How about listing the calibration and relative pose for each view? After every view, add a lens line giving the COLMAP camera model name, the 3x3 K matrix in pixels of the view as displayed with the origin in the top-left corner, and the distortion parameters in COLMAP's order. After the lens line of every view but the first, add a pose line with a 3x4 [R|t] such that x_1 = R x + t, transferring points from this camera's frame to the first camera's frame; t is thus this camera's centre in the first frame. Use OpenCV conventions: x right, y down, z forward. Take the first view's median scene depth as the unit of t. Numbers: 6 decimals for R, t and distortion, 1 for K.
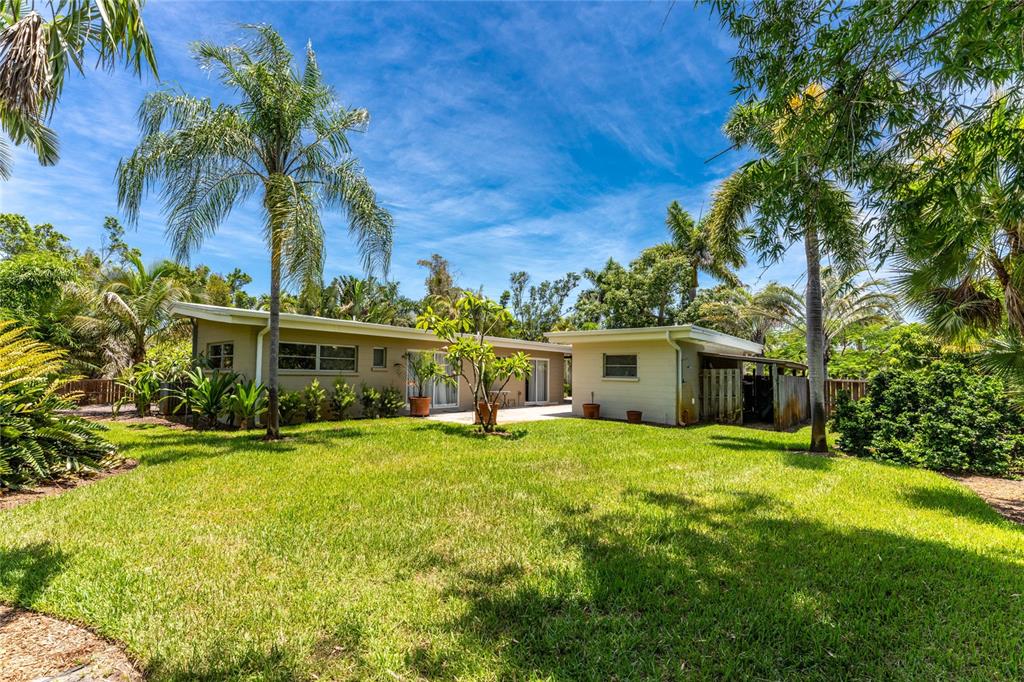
lens RADIAL K [[422.7, 0, 499.9], [0, 422.7, 327.5], [0, 0, 1]] dist [-0.000542, -0.000220]
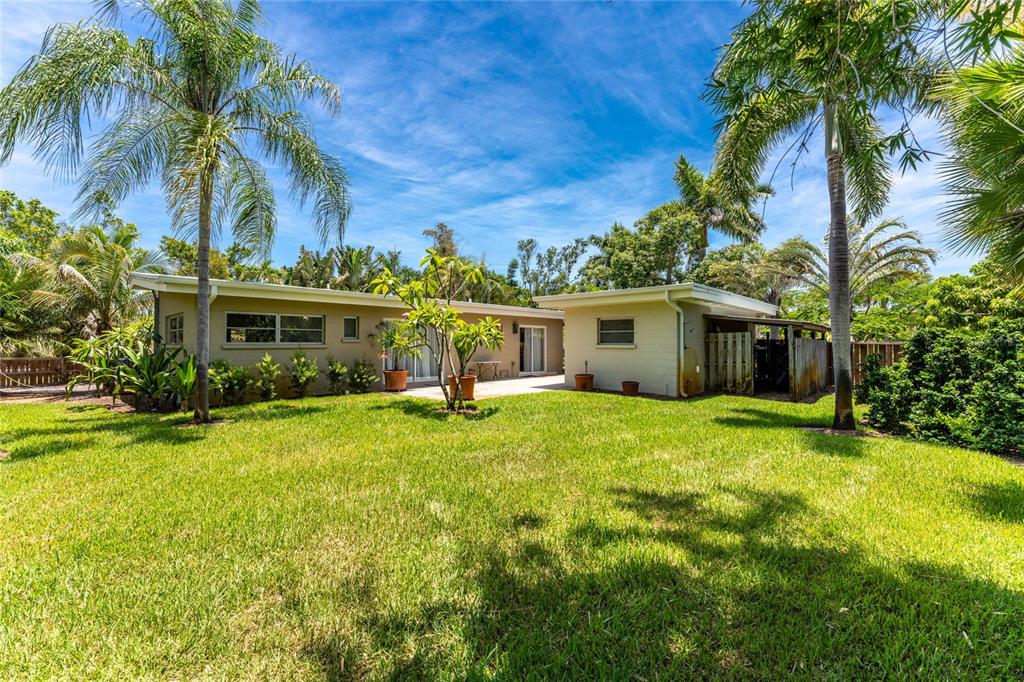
lens RADIAL K [[410.0, 0, 511.9], [0, 410.0, 320.5], [0, 0, 1]] dist [0.000182, -0.000236]
pose [[0.999537, -0.021159, -0.021849, 0.065823], [0.022285, 0.998365, 0.052638, 0.013120], [0.020700, -0.053100, 0.998375, 0.101265]]
